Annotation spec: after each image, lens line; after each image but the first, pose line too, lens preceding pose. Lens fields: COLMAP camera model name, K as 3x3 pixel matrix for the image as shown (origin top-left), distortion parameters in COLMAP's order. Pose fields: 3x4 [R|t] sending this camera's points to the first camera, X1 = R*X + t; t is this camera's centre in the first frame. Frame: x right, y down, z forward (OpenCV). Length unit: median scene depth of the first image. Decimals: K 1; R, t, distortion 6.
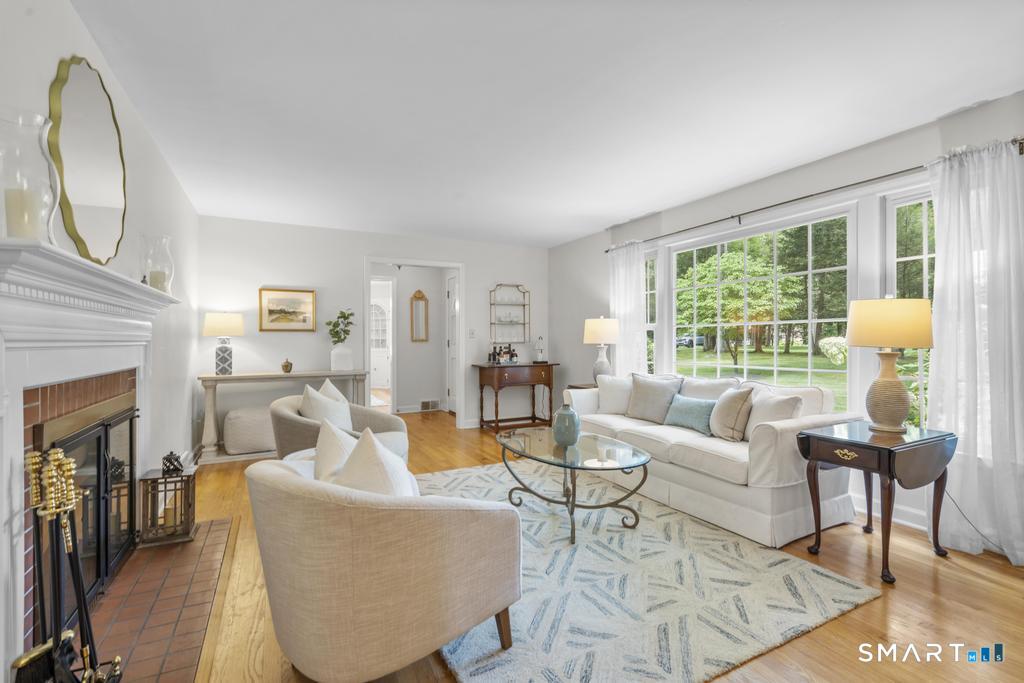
lens RADIAL K [[474.5, 0, 512.0], [0, 474.5, 341.5], [0, 0, 1]] dist [-0.000653, -0.000234]
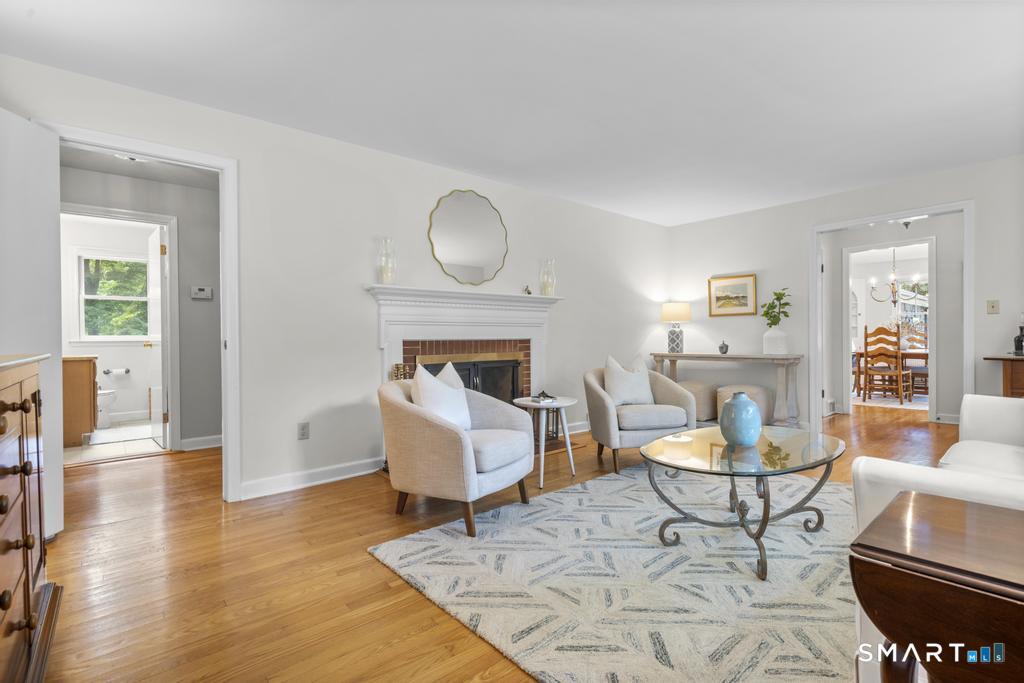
lens RADIAL K [[471.9, 0, 512.0], [0, 471.9, 341.5], [0, 0, 1]] dist [-0.000653, -0.000024]
pose [[0.240092, 0.011051, -0.970687, 0.810788], [0.006526, 0.999894, 0.012997, 0.036739], [0.970728, -0.009455, 0.239995, 0.475696]]
